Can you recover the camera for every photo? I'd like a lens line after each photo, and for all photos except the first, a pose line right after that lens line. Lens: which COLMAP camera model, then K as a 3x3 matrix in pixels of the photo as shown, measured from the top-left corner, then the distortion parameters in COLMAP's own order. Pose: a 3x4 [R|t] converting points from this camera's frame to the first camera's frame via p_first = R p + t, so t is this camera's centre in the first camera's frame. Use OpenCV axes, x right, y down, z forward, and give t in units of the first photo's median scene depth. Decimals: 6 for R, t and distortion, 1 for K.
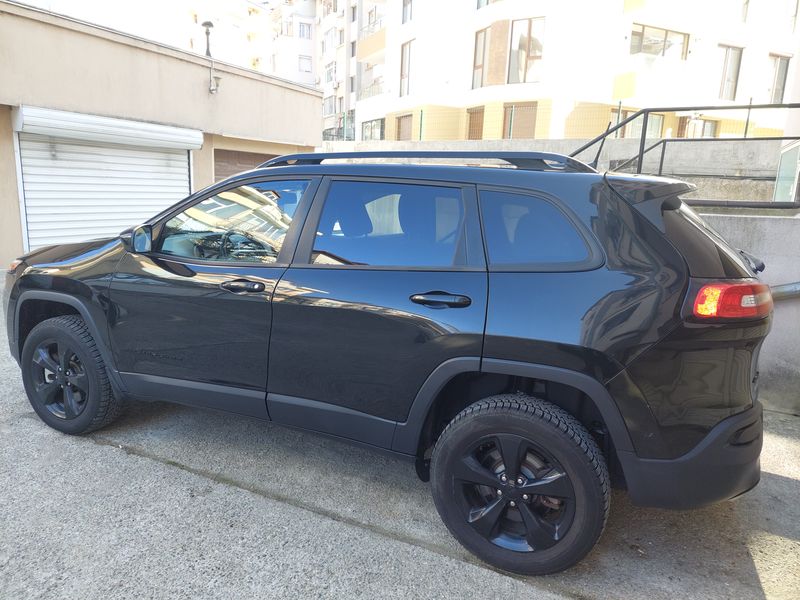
lens RADIAL K [[578.7, 0, 402.3], [0, 578.7, 301.2], [0, 0, 1]] dist [0.098287, -0.101768]
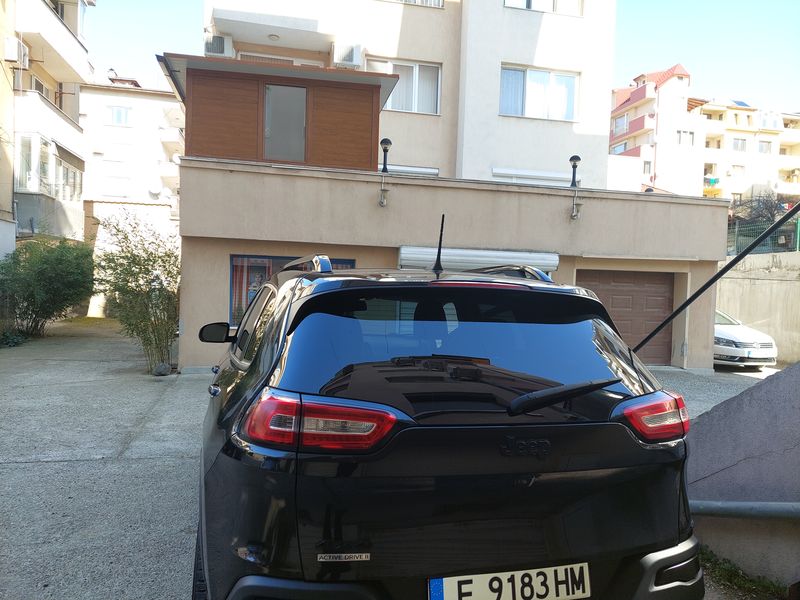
lens RADIAL K [[578.7, 0, 402.3], [0, 578.7, 301.2], [0, 0, 1]] dist [0.098287, -0.101768]
pose [[0.639207, -0.006670, -0.769006, 0.291943], [-0.153483, 0.978739, -0.136066, -0.017729], [0.753563, 0.205003, 0.624593, 0.142209]]
